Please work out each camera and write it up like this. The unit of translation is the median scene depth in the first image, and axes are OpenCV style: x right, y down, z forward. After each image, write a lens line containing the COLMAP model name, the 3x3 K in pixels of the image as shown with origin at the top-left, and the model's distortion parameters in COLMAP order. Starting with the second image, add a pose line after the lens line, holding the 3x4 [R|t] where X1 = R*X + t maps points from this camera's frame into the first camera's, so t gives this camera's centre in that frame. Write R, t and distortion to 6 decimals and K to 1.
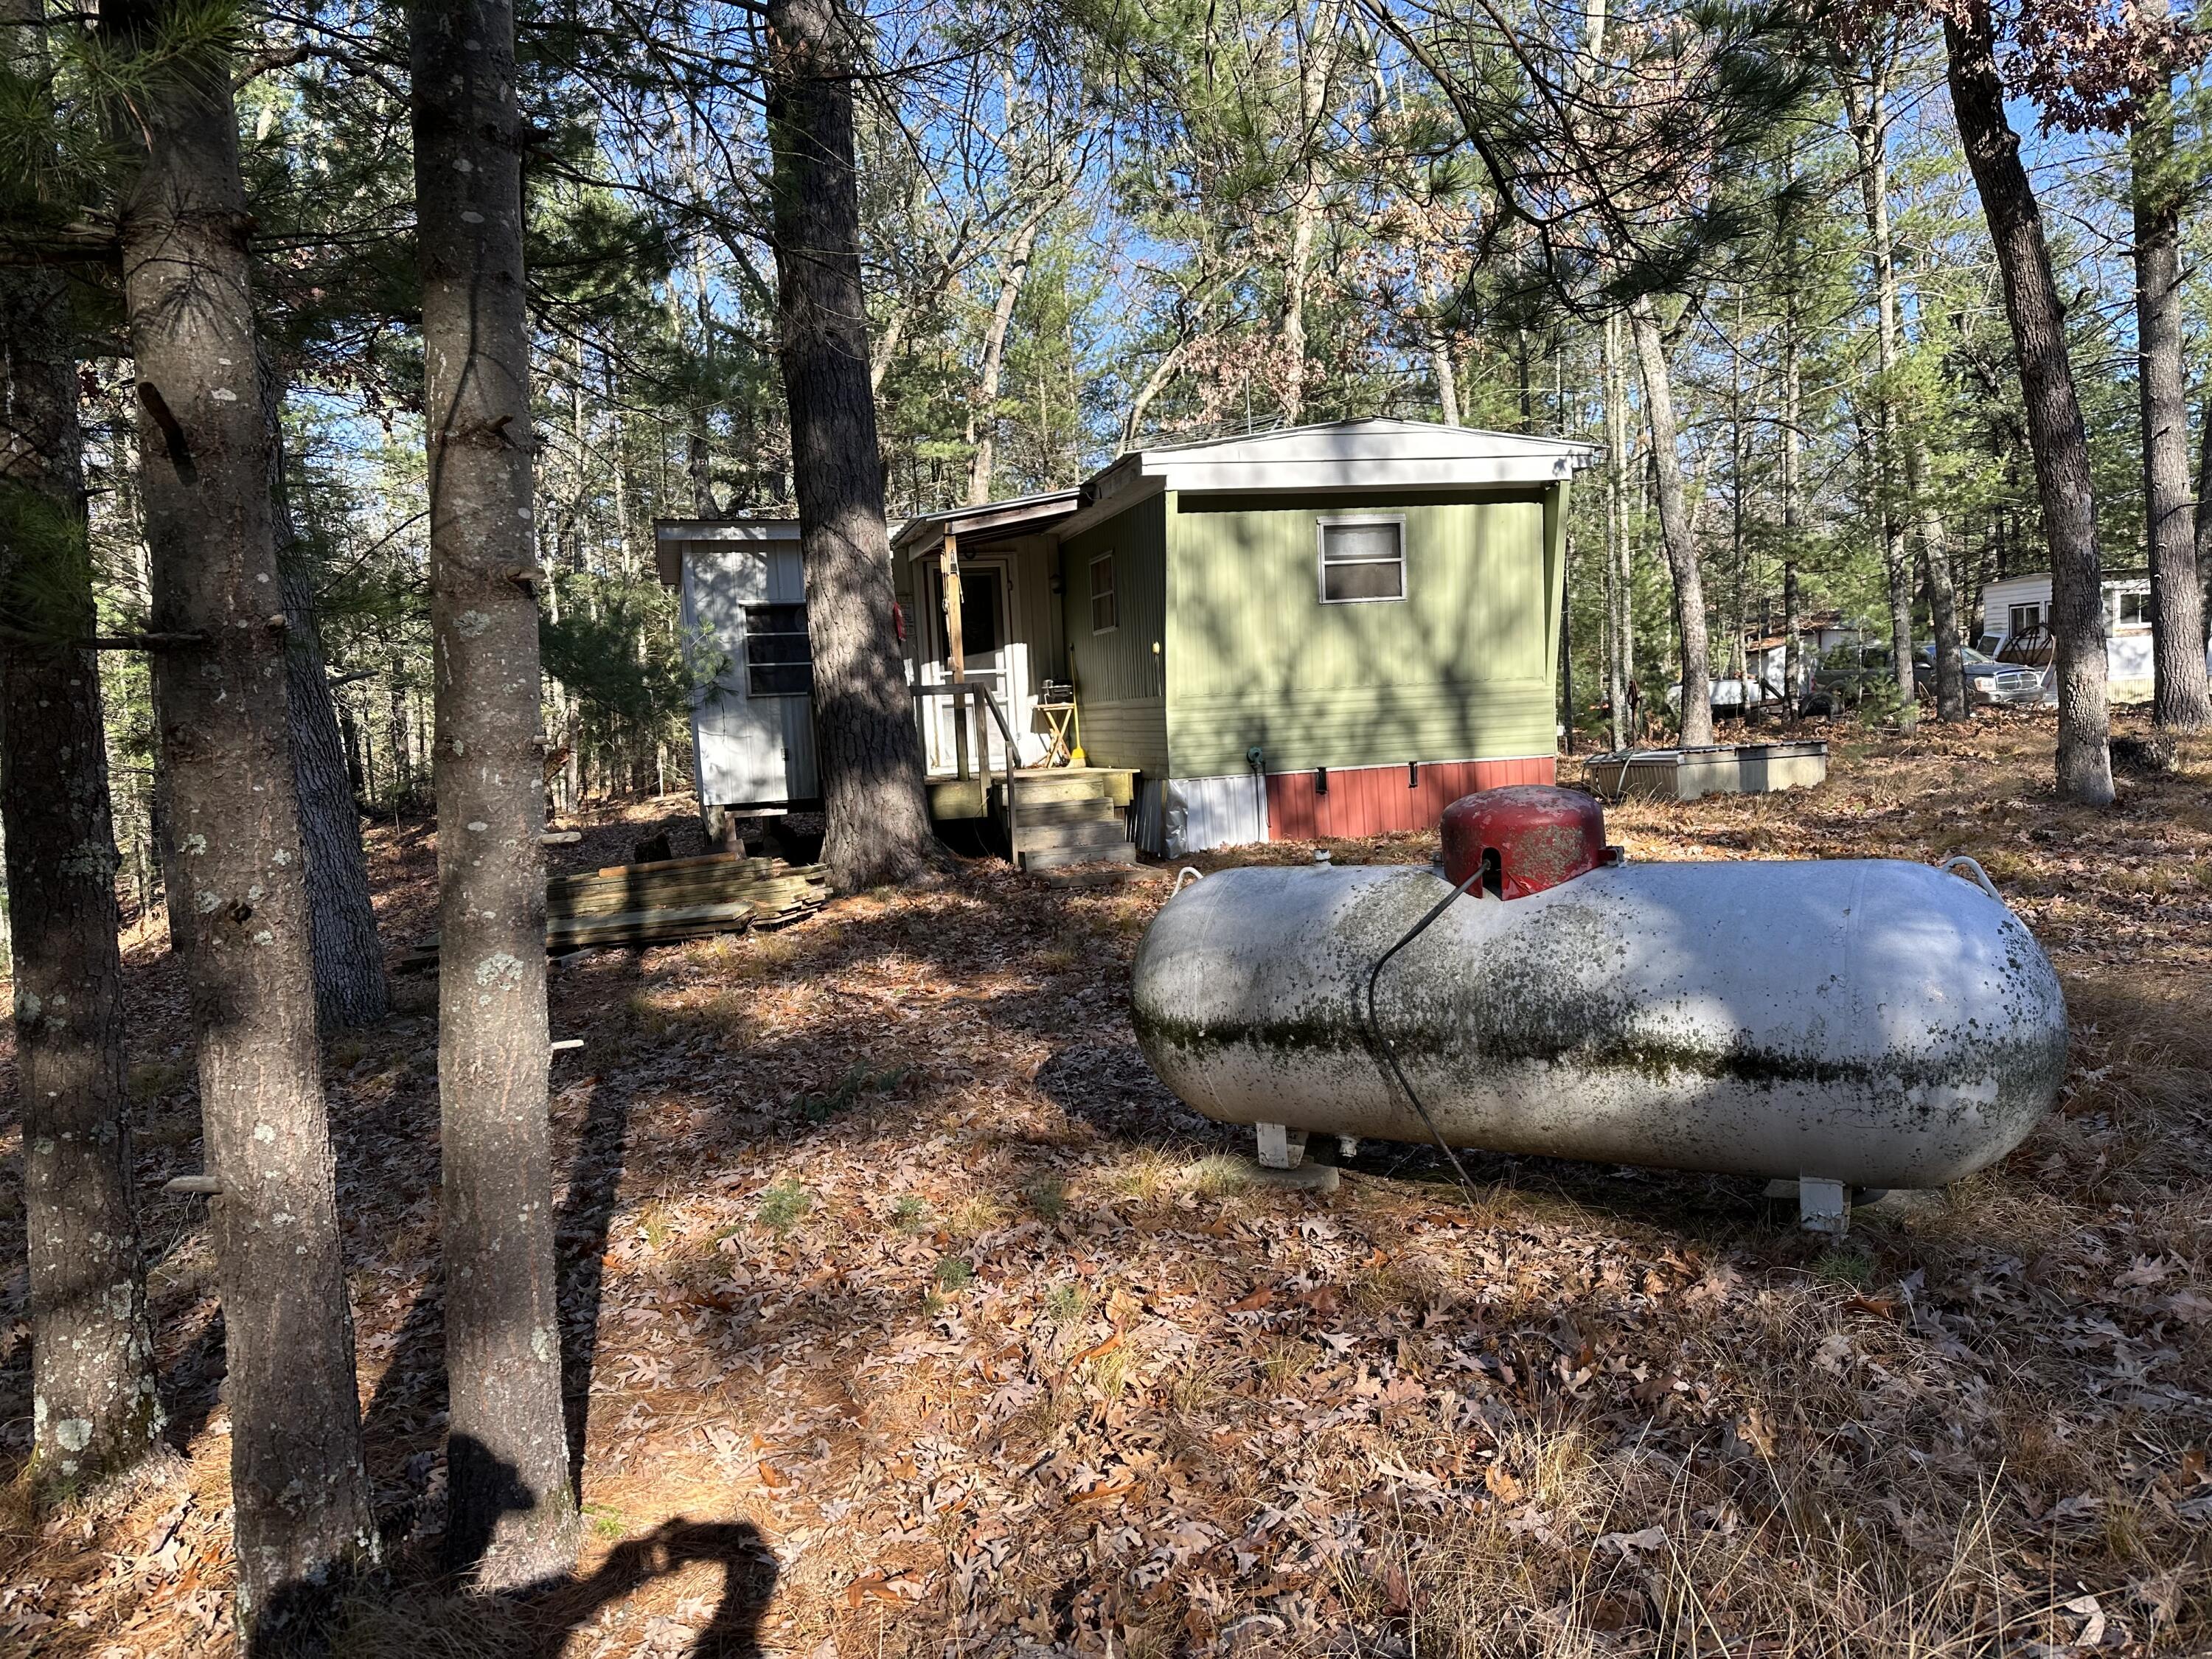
lens RADIAL K [[1546.2, 0, 1121.6], [0, 1546.2, 847.3], [0, 0, 1]] dist [0.074886, -0.084732]
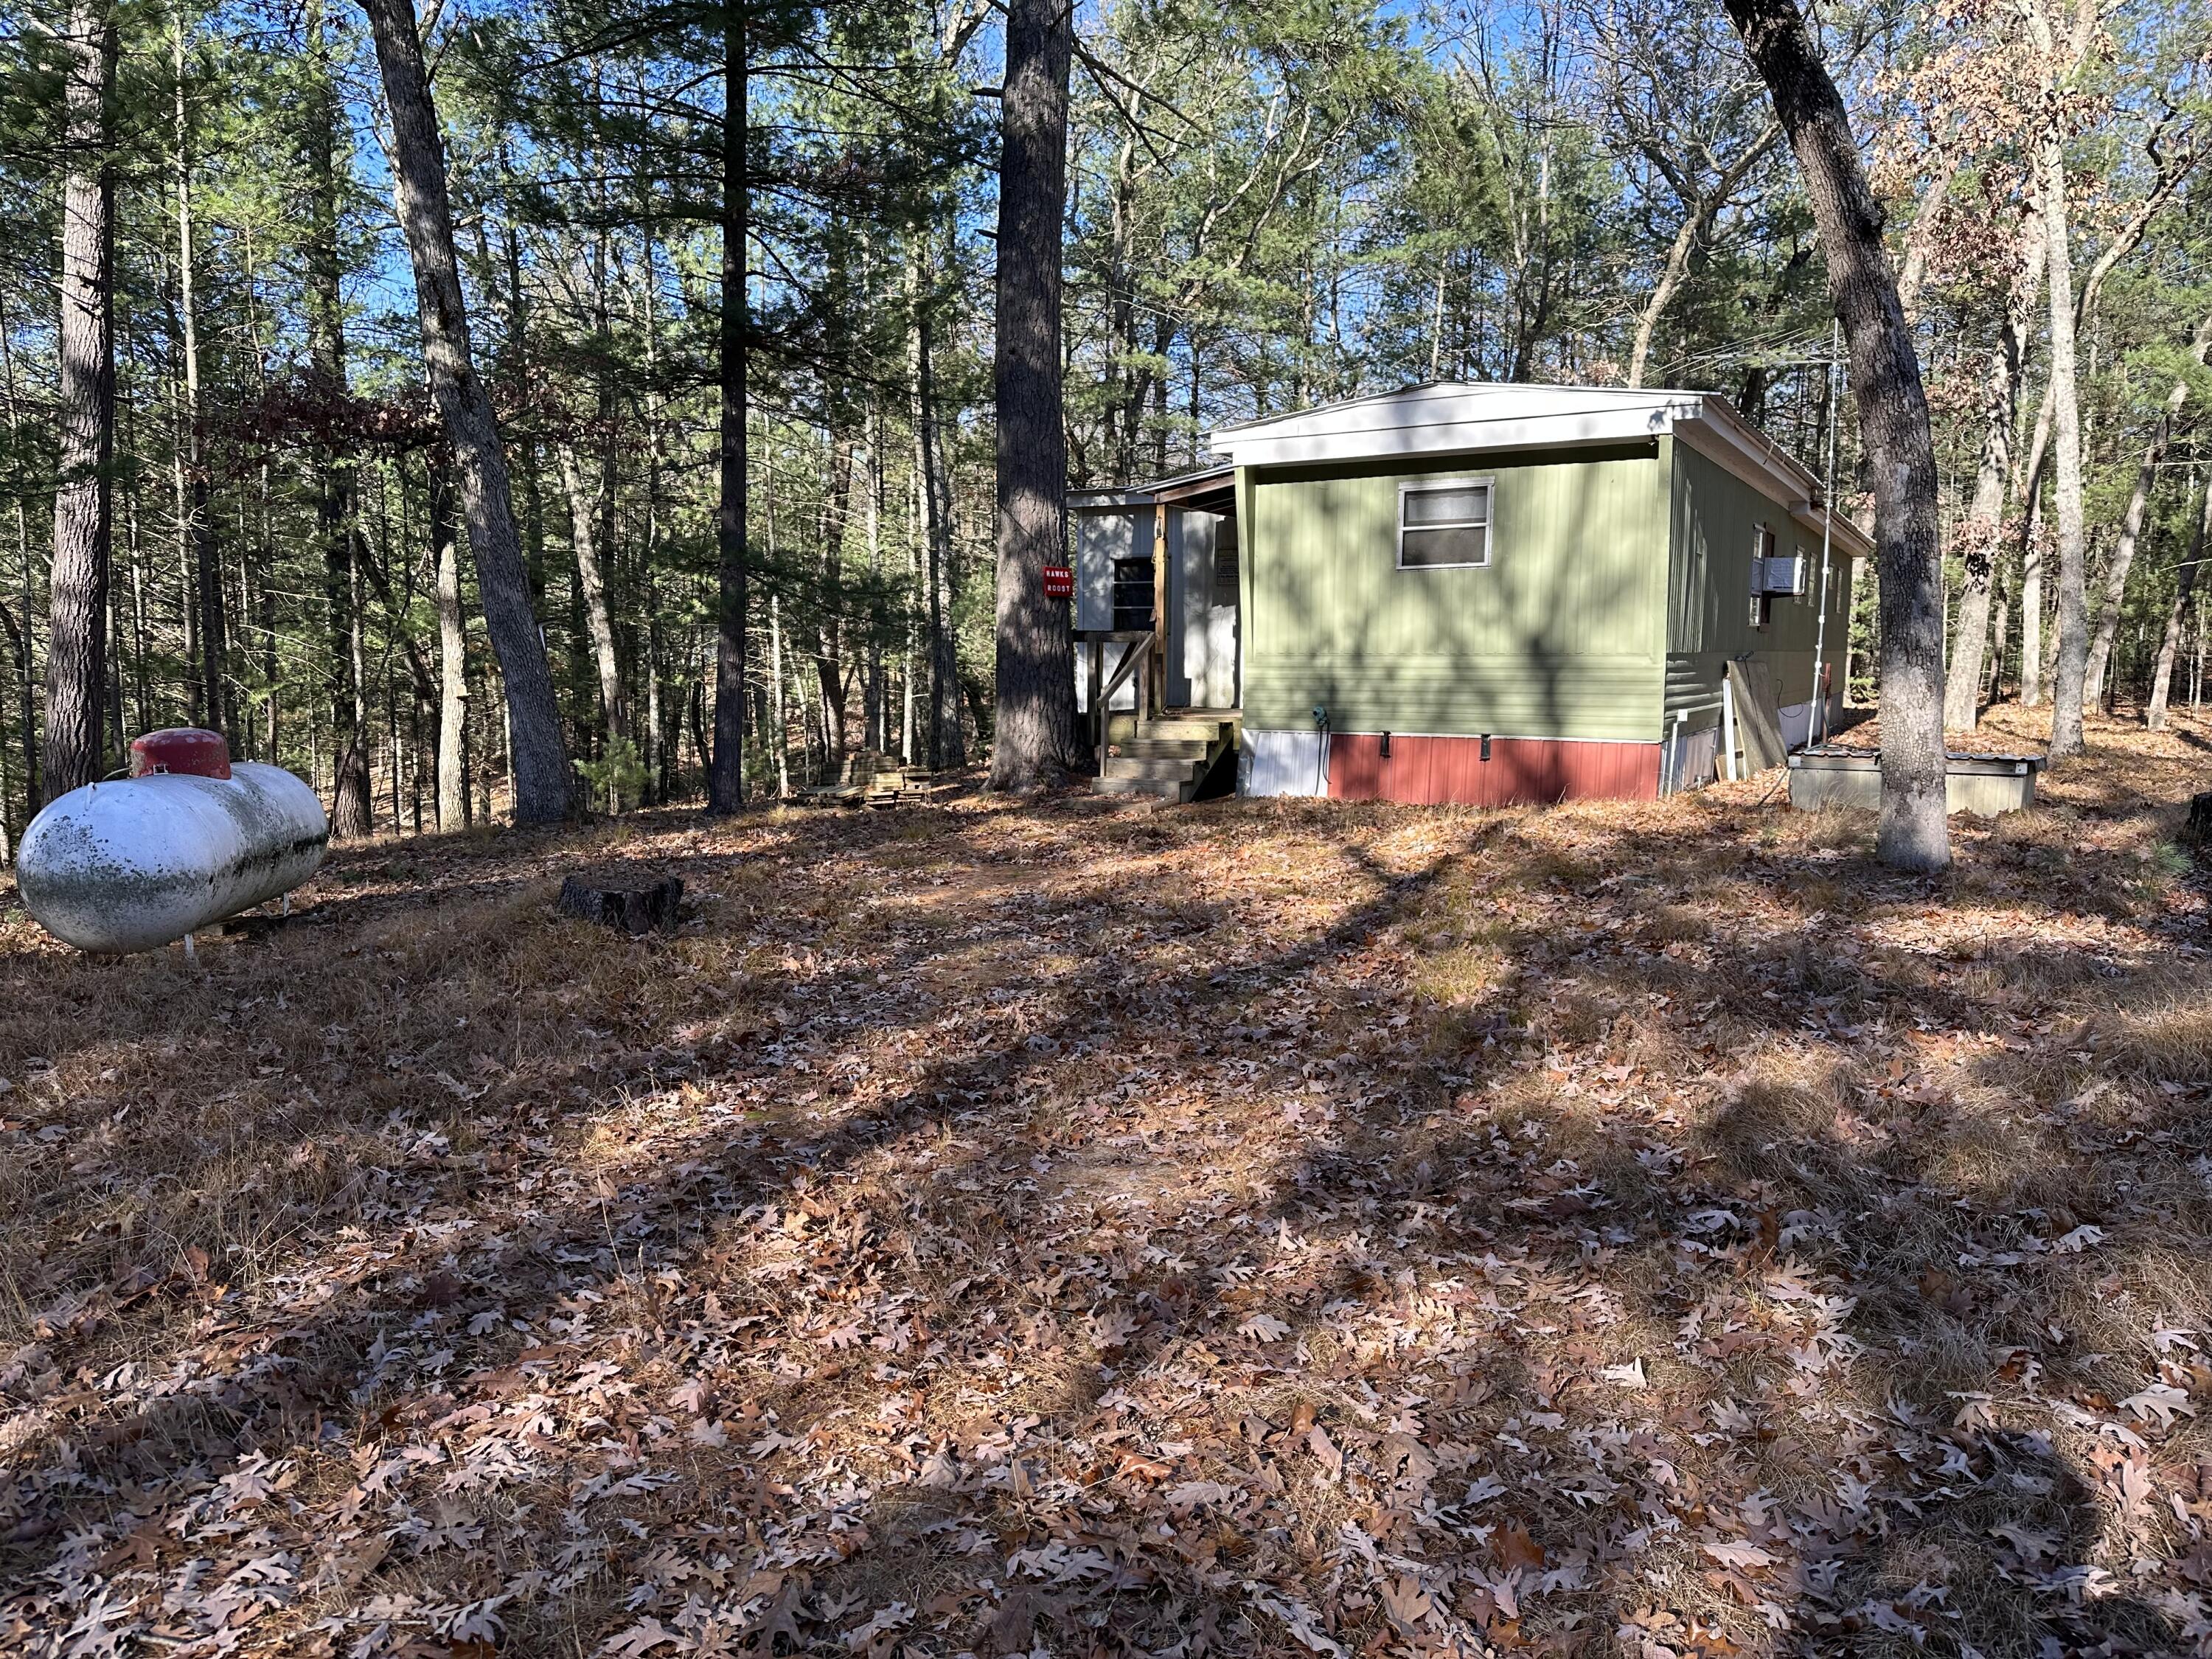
lens RADIAL K [[1546.2, 0, 1058.3], [0, 1546.2, 829.3], [0, 0, 1]] dist [0.074886, -0.084732]
pose [[0.693152, 0.136685, -0.707713, 0.711010], [-0.104103, 0.990545, 0.089349, -0.056550], [0.713234, 0.011743, 0.700828, 0.134390]]
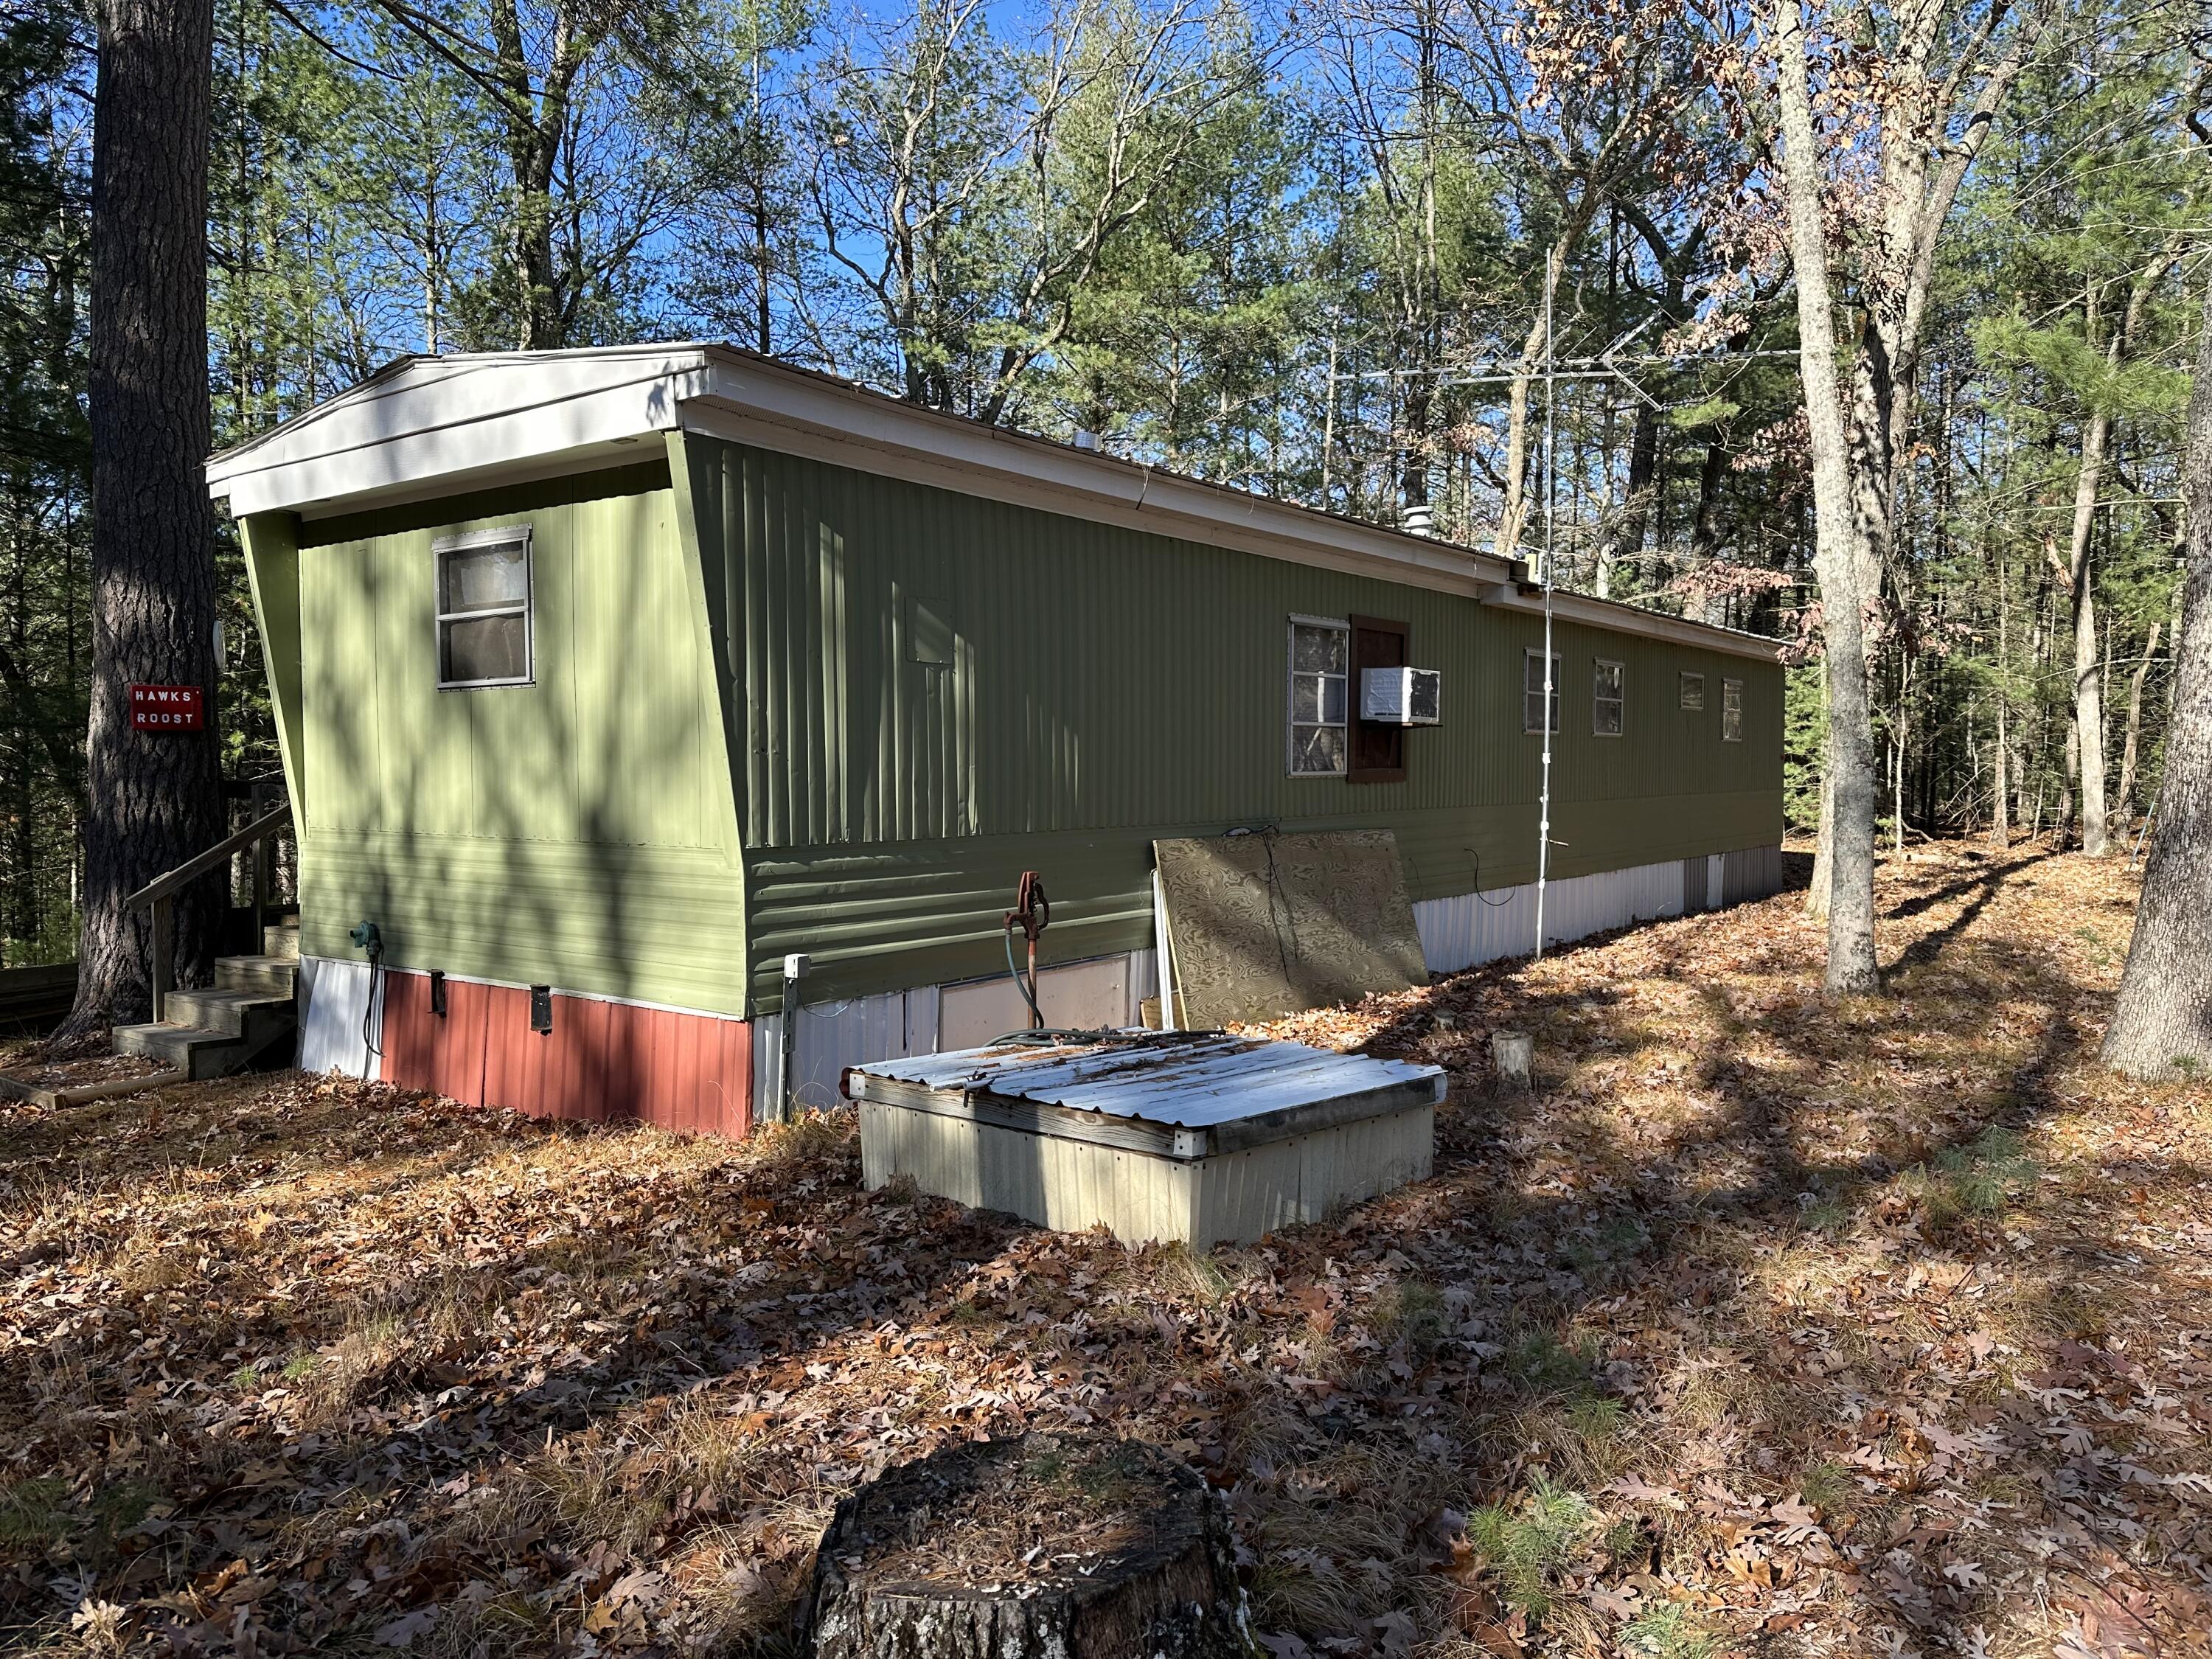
lens RADIAL K [[1546.2, 0, 1094.2], [0, 1546.2, 829.8], [0, 0, 1]] dist [0.074886, -0.084732]
pose [[0.612079, 0.087597, -0.785930, 0.732458], [-0.103892, 0.994139, 0.029893, -0.146920], [0.783942, 0.063355, 0.617593, 0.831657]]
